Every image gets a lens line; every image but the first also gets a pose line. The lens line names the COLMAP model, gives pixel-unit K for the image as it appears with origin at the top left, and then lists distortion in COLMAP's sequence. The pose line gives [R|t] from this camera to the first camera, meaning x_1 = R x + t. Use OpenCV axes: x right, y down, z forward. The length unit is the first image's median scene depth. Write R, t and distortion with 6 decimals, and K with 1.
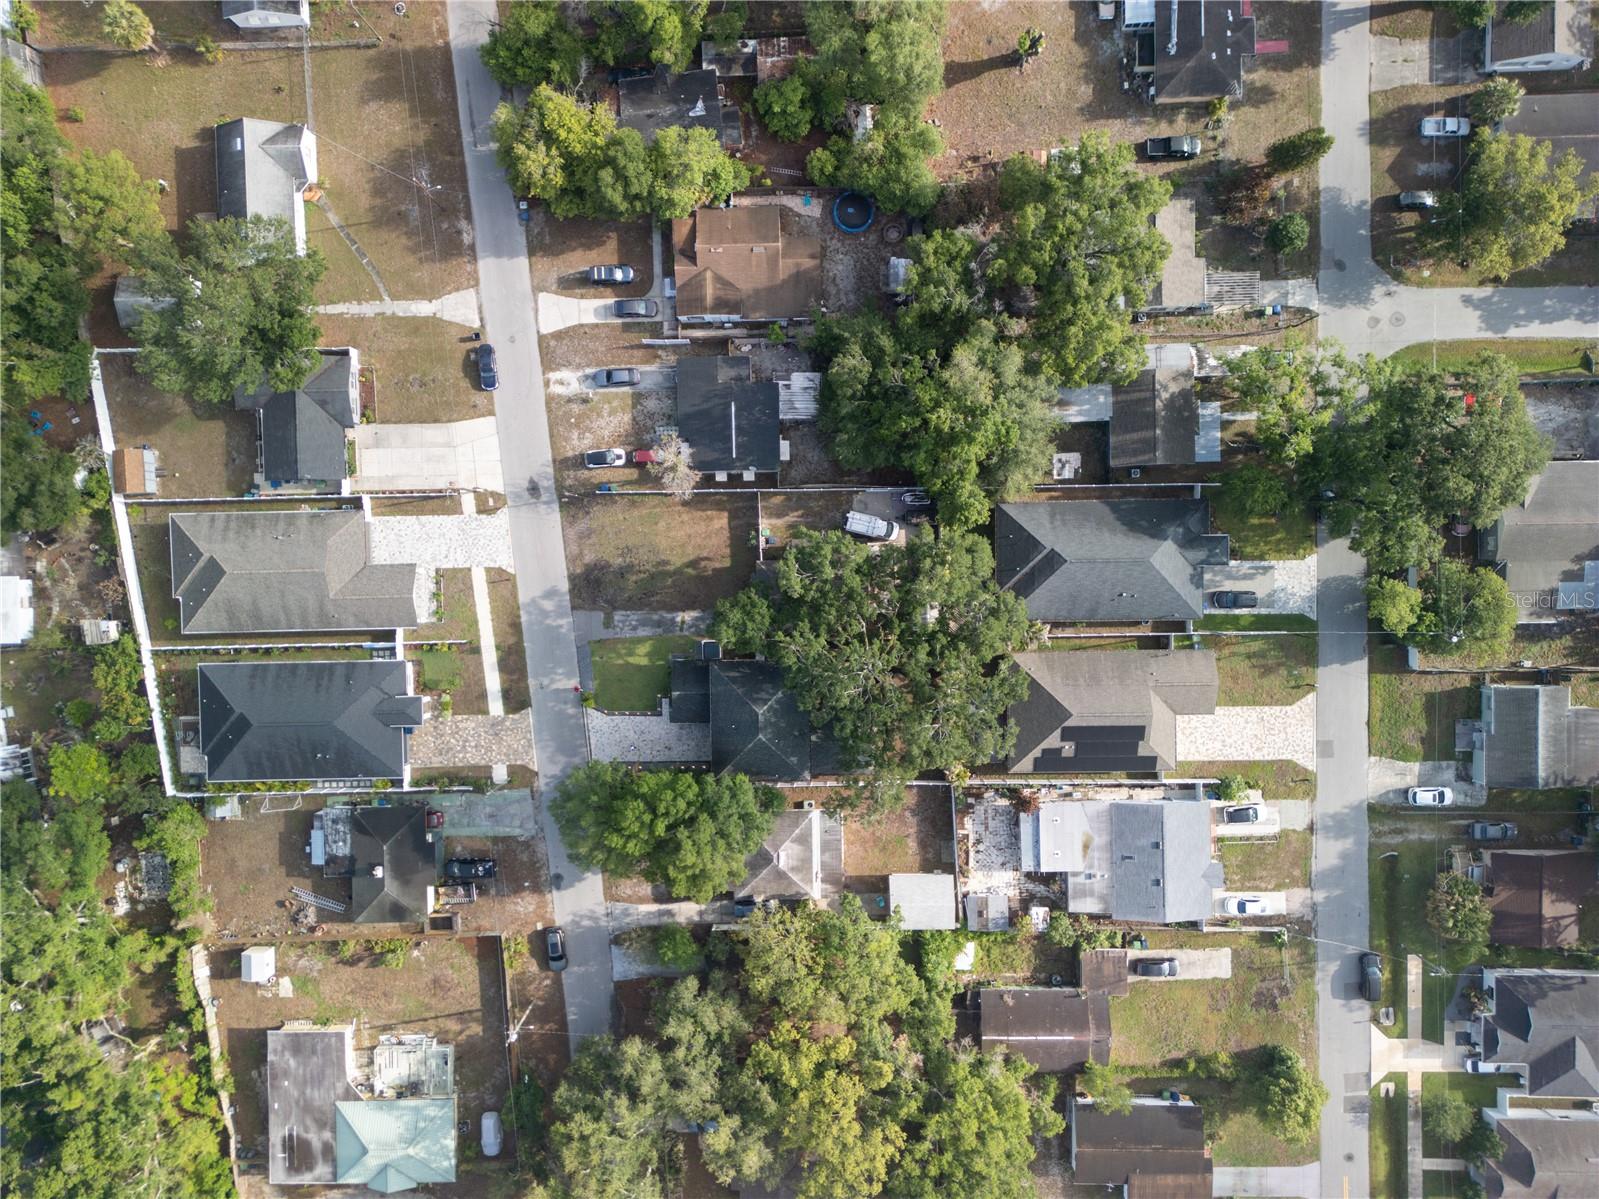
lens RADIAL K [[1156.5, 0, 799.5], [0, 1156.5, 599.5], [0, 0, 1]] dist [0.129298, -0.139747]
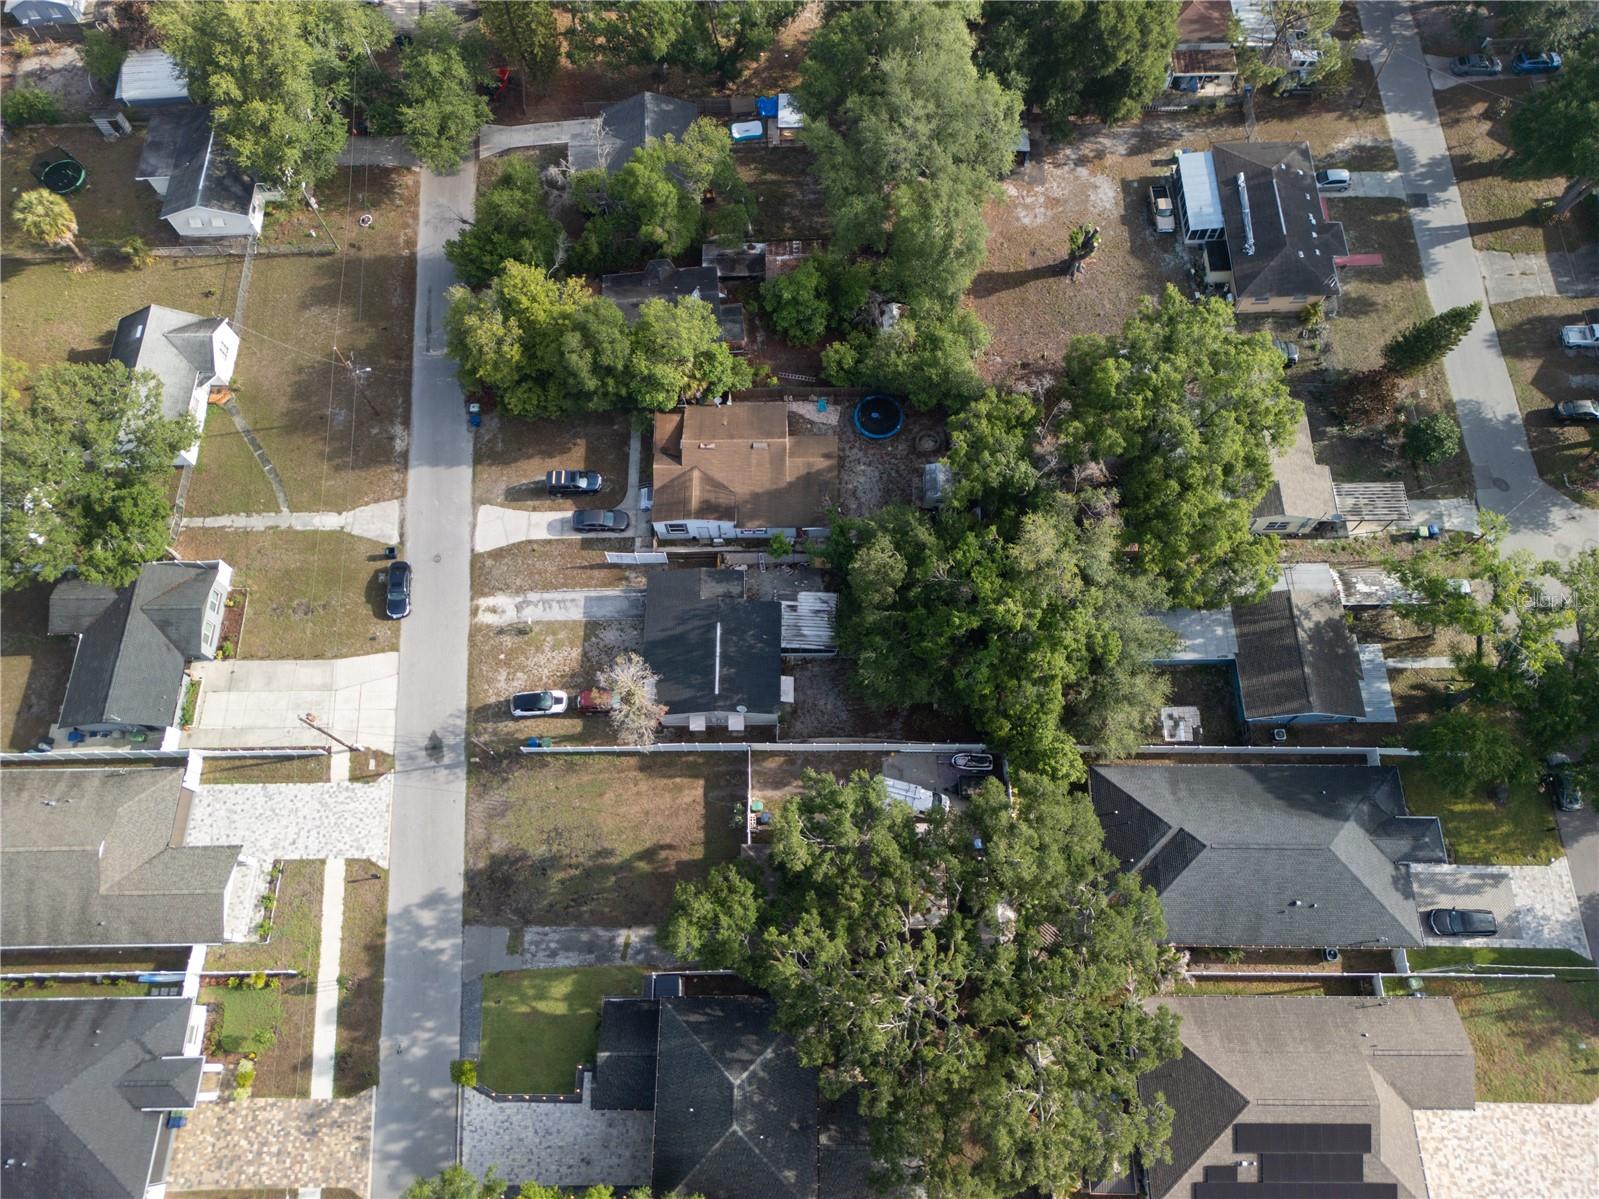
lens RADIAL K [[1125.5, 0, 802.6], [0, 1125.5, 604.7], [0, 0, 1]] dist [0.085040, -0.080277]
pose [[0.999851, 0.014961, -0.008650, 0.002075], [-0.017193, 0.911772, -0.410337, 0.110509], [0.001748, 0.410425, 0.911893, 0.340308]]
